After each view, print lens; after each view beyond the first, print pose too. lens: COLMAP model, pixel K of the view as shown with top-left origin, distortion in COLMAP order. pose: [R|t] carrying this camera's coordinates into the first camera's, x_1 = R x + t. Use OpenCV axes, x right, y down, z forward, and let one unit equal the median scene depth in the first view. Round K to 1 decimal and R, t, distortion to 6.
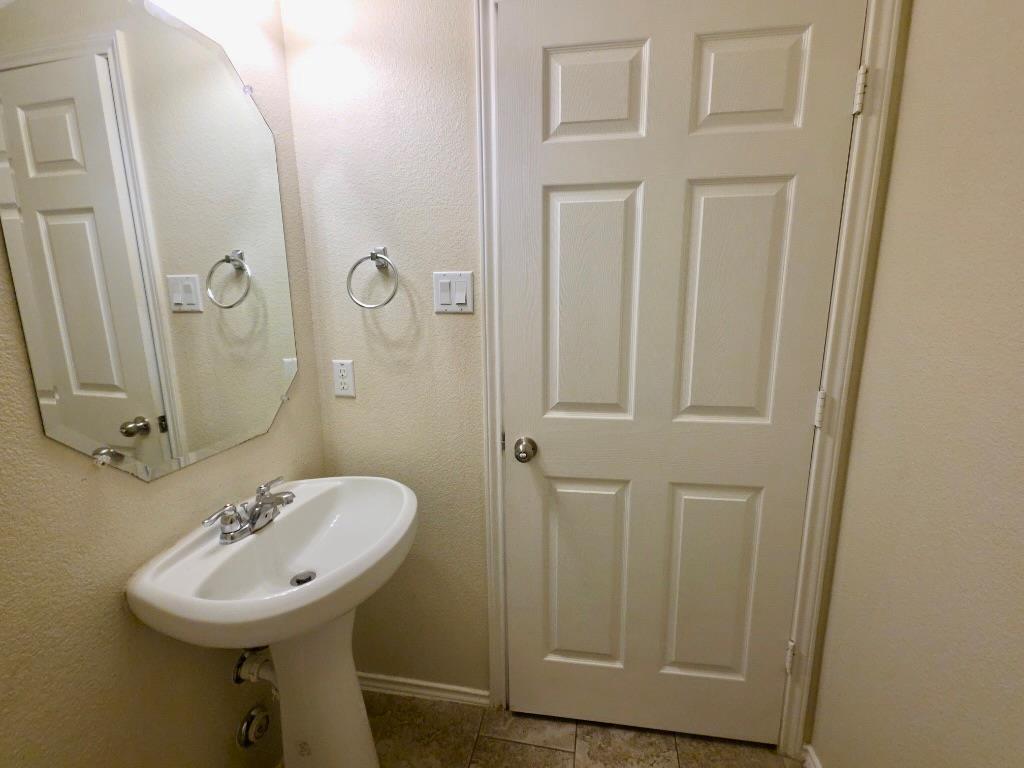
lens RADIAL K [[451.4, 0, 541.5], [0, 451.4, 407.8], [0, 0, 1]] dist [0.017707, -0.008825]
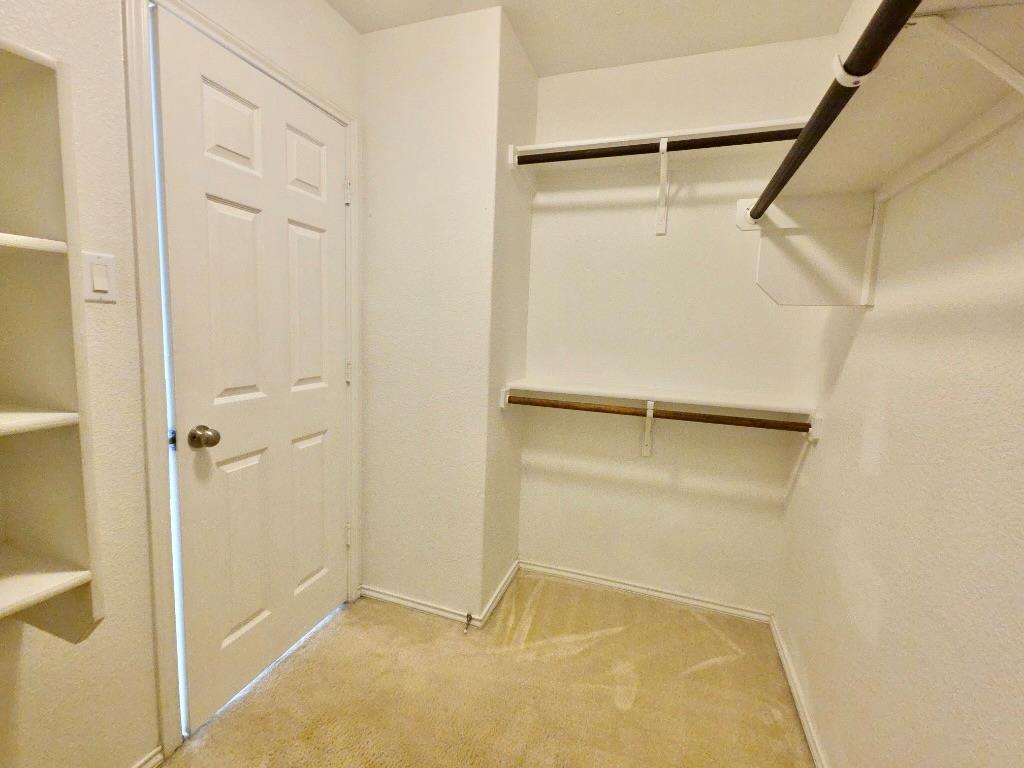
lens RADIAL K [[451.4, 0, 511.4], [0, 451.4, 379.0], [0, 0, 1]] dist [0.017707, -0.008825]
pose [[0.159569, -0.112236, 0.980786, -0.938724], [0.151034, 0.984595, 0.088099, -0.028920], [-0.975565, 0.134074, 0.174063, 0.135198]]
